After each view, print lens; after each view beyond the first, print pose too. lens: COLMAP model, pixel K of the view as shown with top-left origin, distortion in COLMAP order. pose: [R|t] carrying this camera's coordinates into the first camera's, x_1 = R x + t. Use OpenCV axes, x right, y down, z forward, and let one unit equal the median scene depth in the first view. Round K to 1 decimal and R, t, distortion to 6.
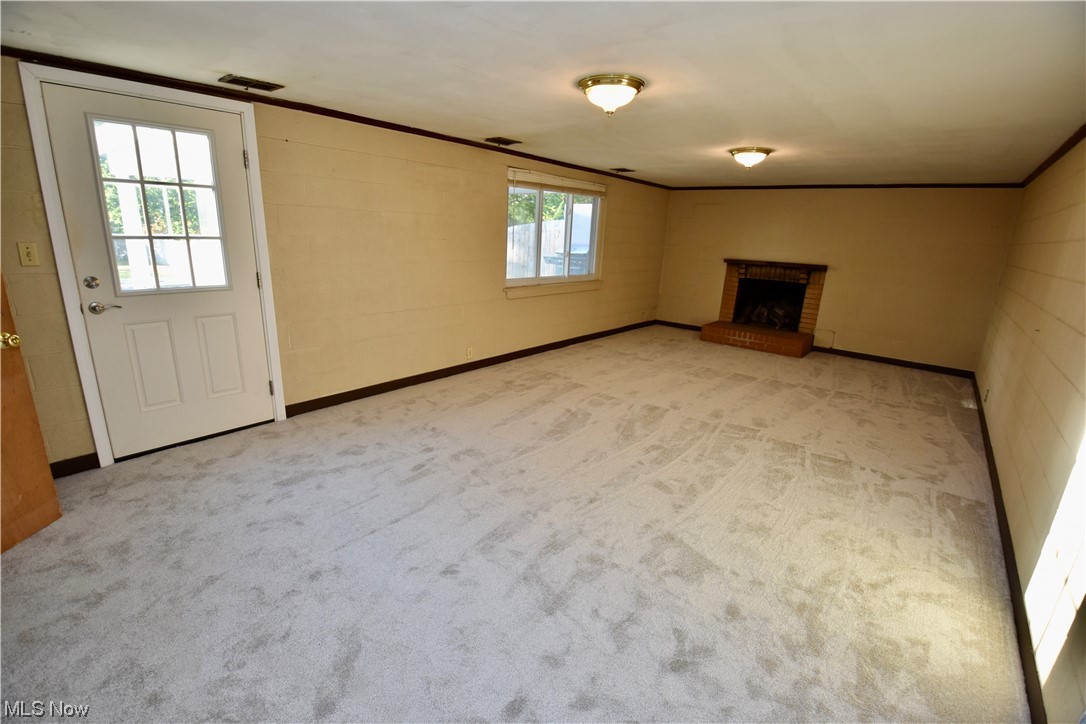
lens RADIAL K [[477.6, 0, 541.3], [0, 477.6, 364.6], [0, 0, 1]] dist [0.029954, -0.045986]
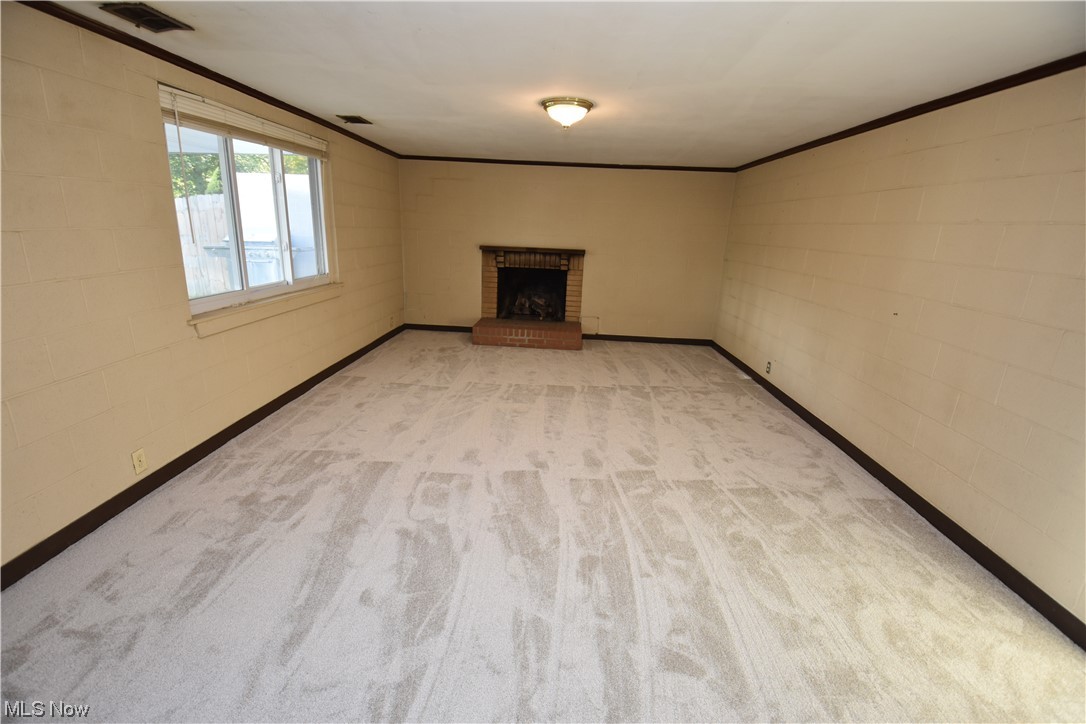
lens RADIAL K [[477.6, 0, 541.3], [0, 477.6, 364.6], [0, 0, 1]] dist [0.029954, -0.045986]
pose [[0.797547, -0.174787, 0.577380, -0.079342], [0.153819, 0.984391, 0.085524, -0.091988], [-0.583316, 0.020603, 0.811984, 0.337093]]
